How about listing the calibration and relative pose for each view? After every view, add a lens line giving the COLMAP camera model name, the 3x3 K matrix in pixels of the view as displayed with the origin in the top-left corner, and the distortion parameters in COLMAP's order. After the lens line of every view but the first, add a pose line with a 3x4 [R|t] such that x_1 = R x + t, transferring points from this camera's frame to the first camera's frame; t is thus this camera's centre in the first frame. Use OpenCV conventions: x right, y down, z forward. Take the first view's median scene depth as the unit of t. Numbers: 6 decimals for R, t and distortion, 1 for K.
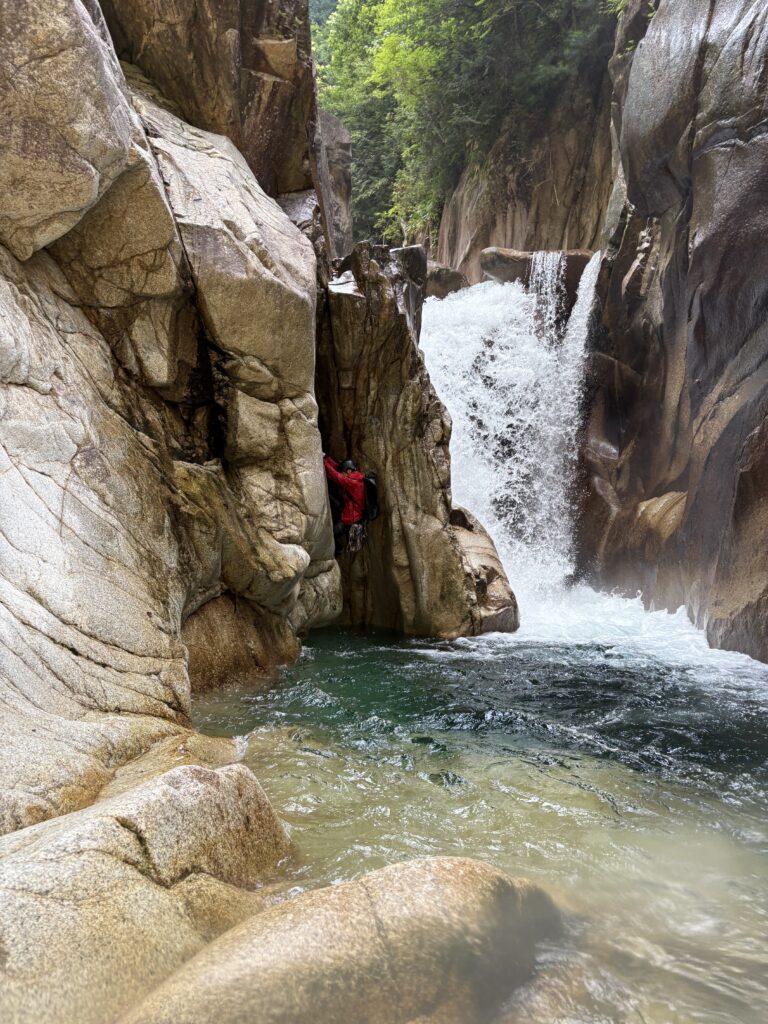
lens RADIAL K [[729.6, 0, 384.7], [0, 729.6, 560.8], [0, 0, 1]] dist [-0.005535, -0.022179]
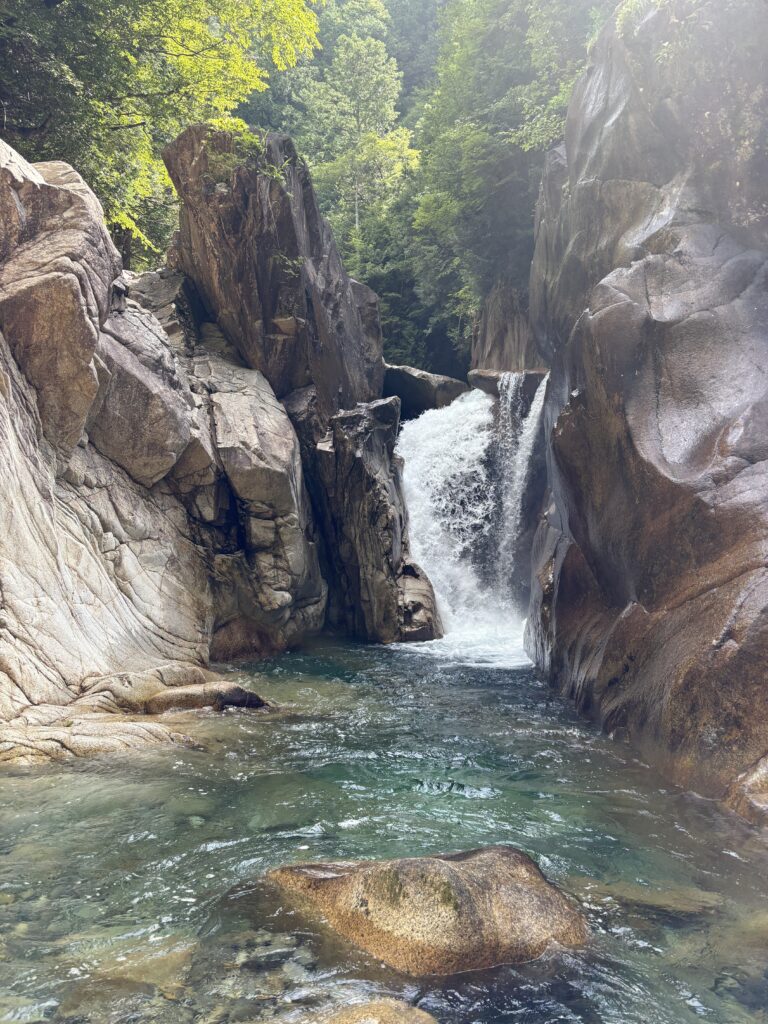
lens RADIAL K [[729.6, 0, 384.7], [0, 729.6, 560.8], [0, 0, 1]] dist [-0.005535, -0.022179]
pose [[0.983196, 0.004886, -0.182488, 0.544239], [-0.009018, 0.999721, -0.021817, -0.069950], [0.182330, 0.023096, 0.982966, -0.945074]]
